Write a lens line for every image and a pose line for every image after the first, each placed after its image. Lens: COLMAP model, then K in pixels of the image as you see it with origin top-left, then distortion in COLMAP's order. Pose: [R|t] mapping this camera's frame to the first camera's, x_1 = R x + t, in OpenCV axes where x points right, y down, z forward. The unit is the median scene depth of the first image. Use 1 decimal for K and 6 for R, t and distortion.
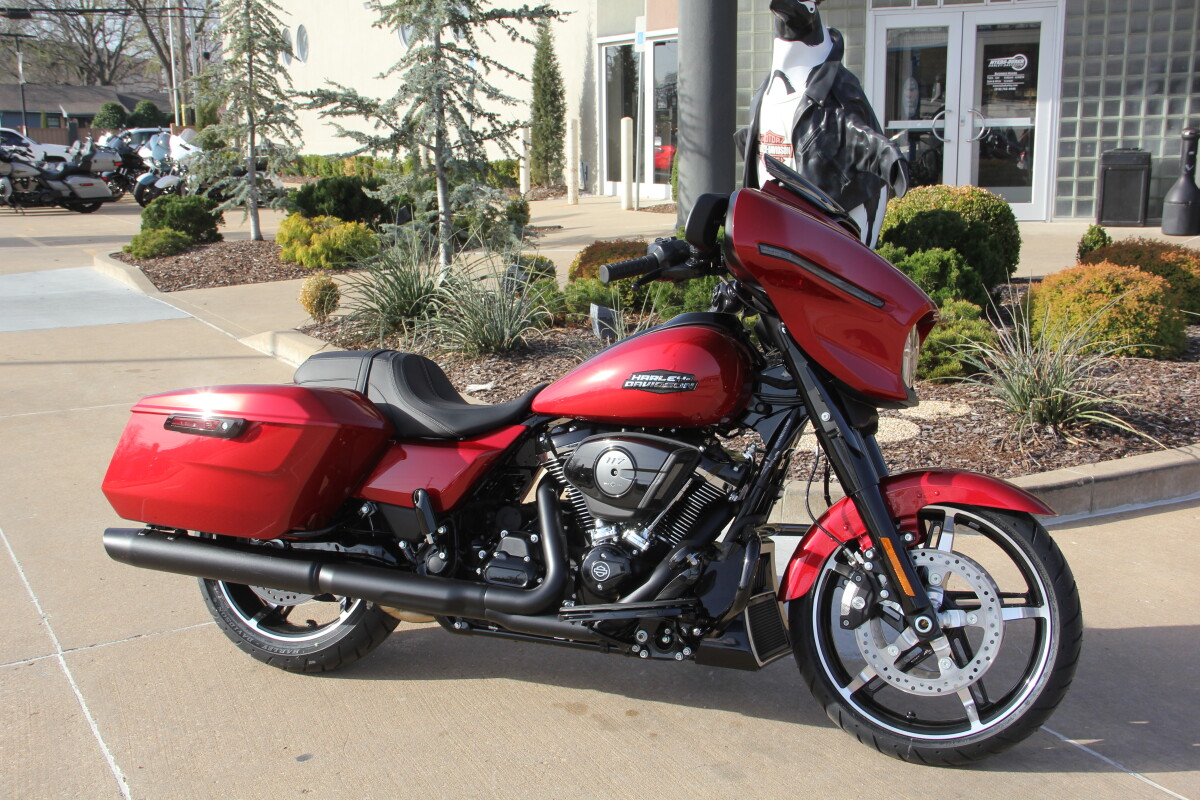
lens RADIAL K [[1372.4, 0, 614.7], [0, 1372.4, 430.2], [0, 0, 1]] dist [-0.040449, 0.294195]
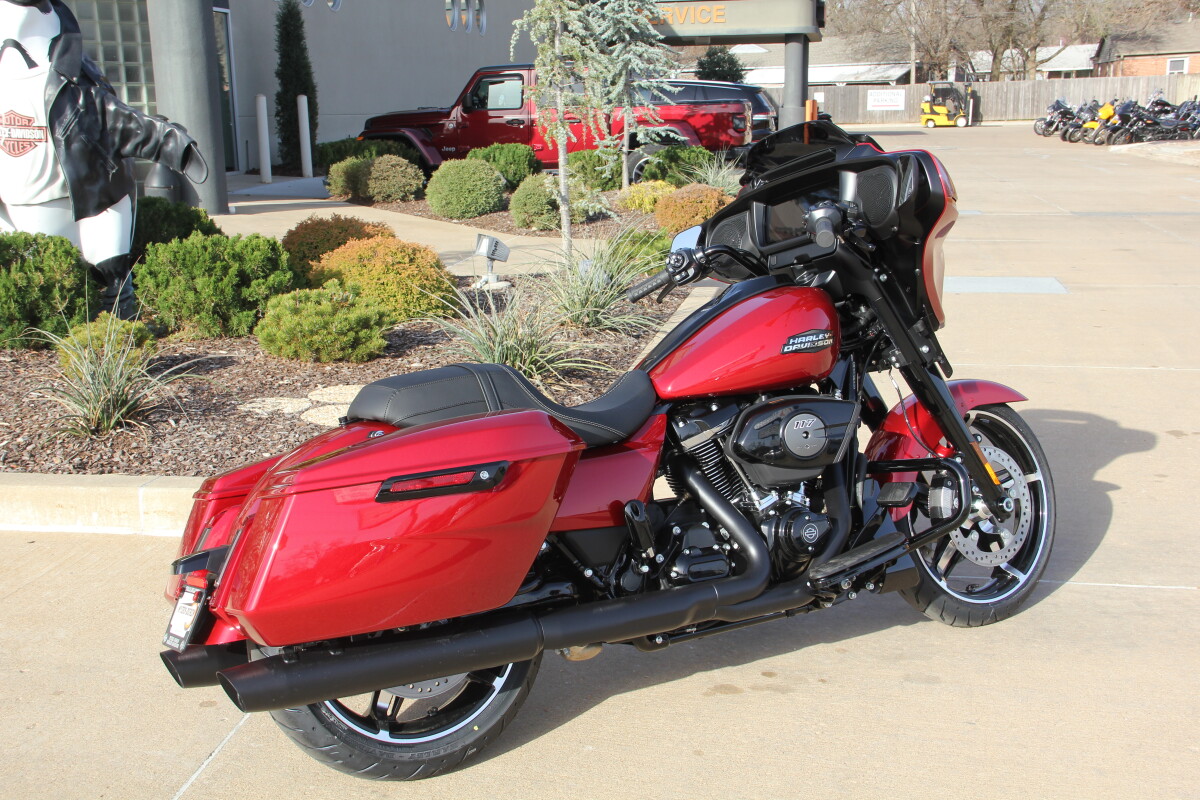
lens RADIAL K [[1358.9, 0, 619.8], [0, 1358.9, 422.3], [0, 0, 1]] dist [-0.029724, 0.224090]
pose [[0.624737, -0.174119, 0.761175, -0.342719], [0.171948, 0.981569, 0.083408, -0.034684], [-0.761668, 0.078774, 0.643161, 0.182632]]
